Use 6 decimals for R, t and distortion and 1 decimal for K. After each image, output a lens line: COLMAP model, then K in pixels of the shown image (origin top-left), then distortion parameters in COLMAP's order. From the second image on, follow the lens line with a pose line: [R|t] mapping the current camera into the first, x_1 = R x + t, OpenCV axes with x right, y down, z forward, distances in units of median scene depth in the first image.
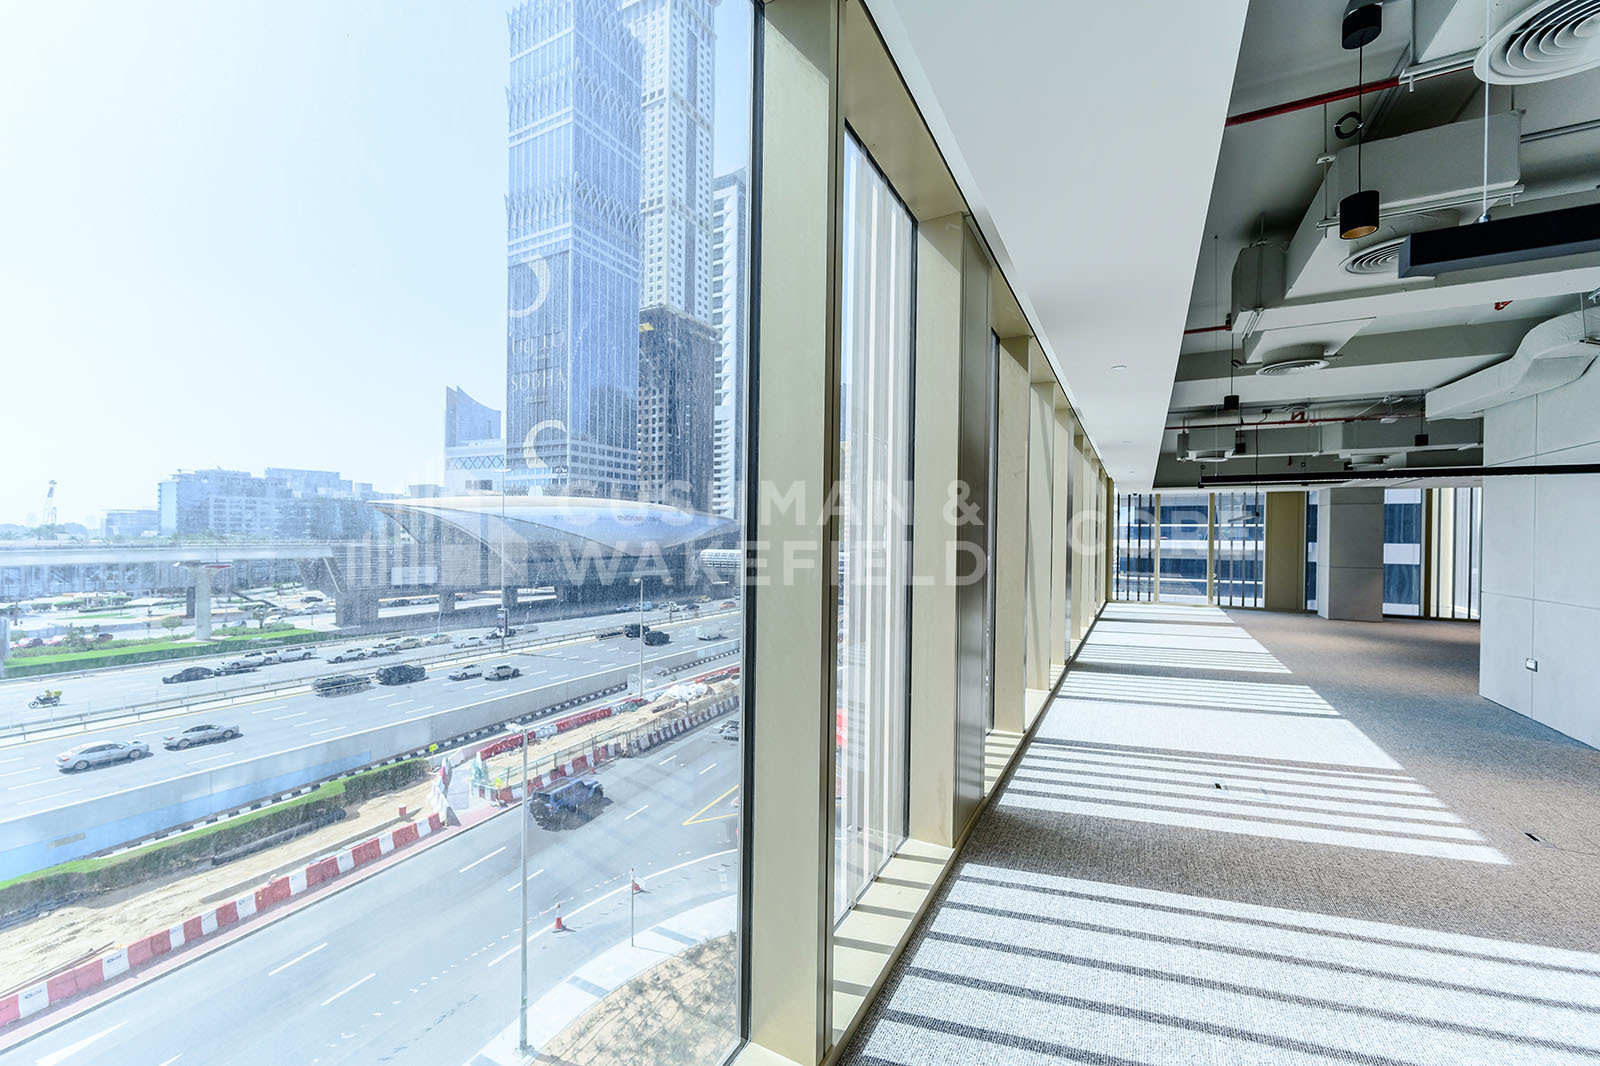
lens RADIAL K [[628.0, 0, 808.5], [0, 628.0, 536.1], [0, 0, 1]] dist [-0.001448, -0.000257]
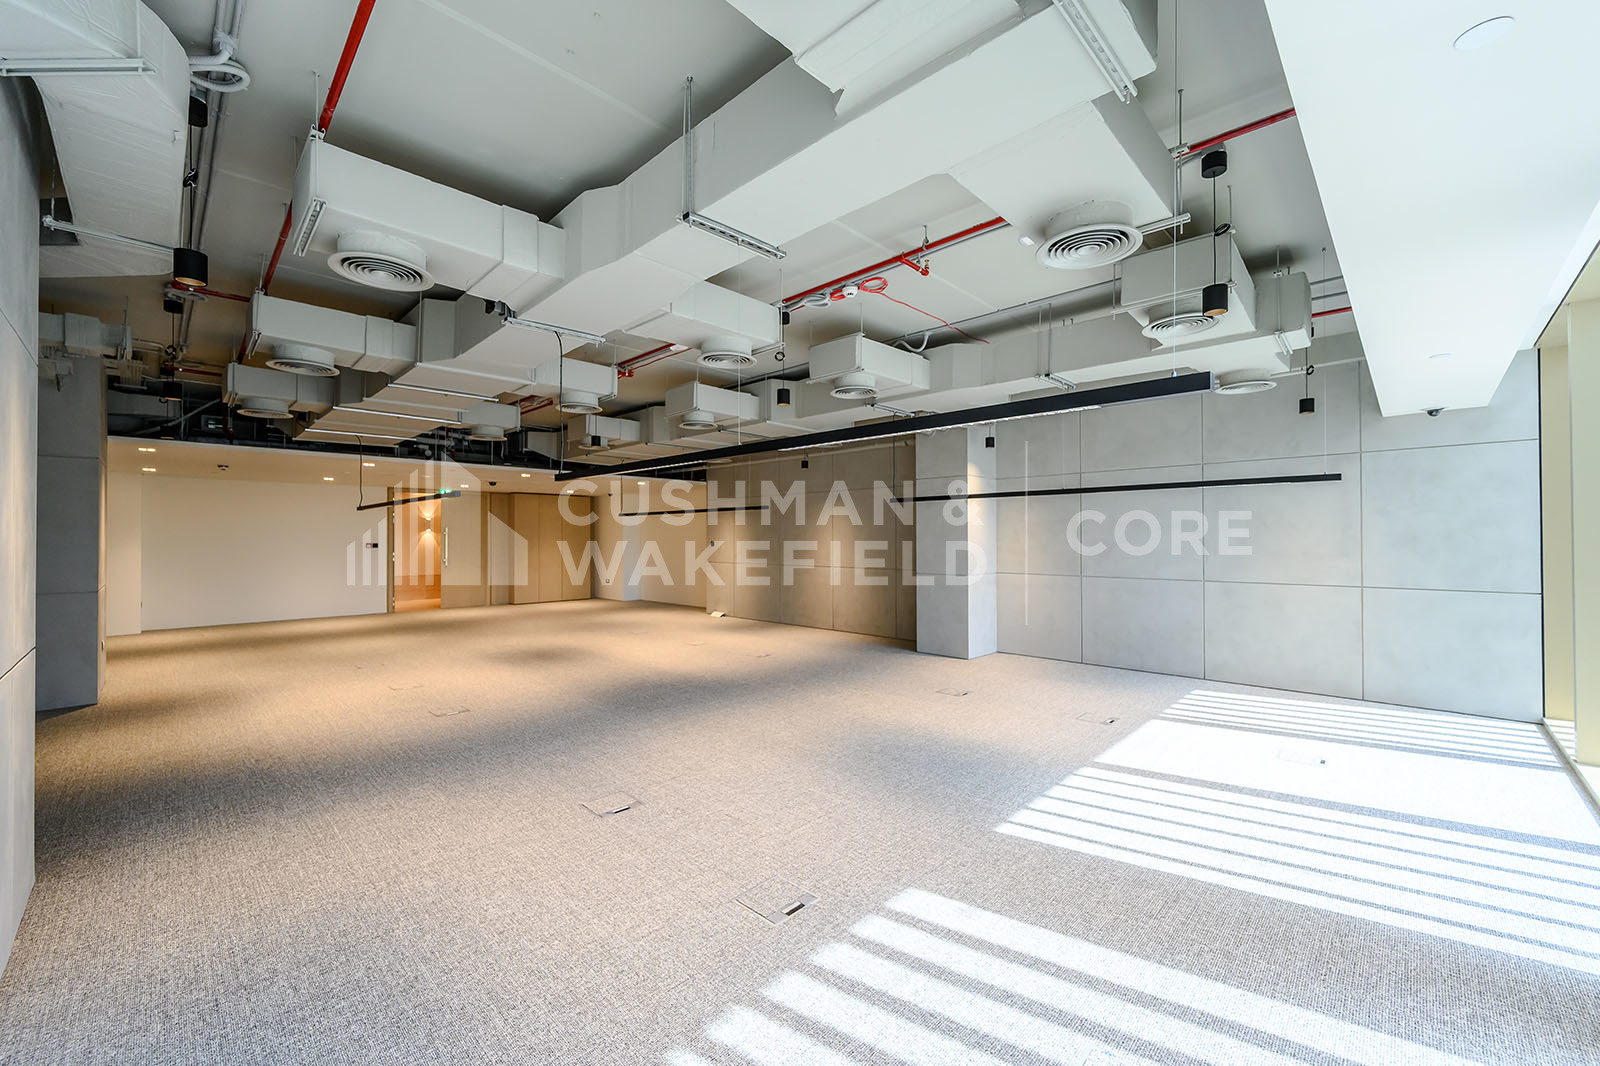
lens RADIAL K [[628.0, 0, 808.5], [0, 628.0, 536.1], [0, 0, 1]] dist [-0.001448, -0.000257]
pose [[-0.961338, -0.001736, 0.275367, 0.338225], [-0.002335, 0.999996, -0.001848, 0.003504], [-0.275362, -0.002420, -0.961337, 0.643273]]
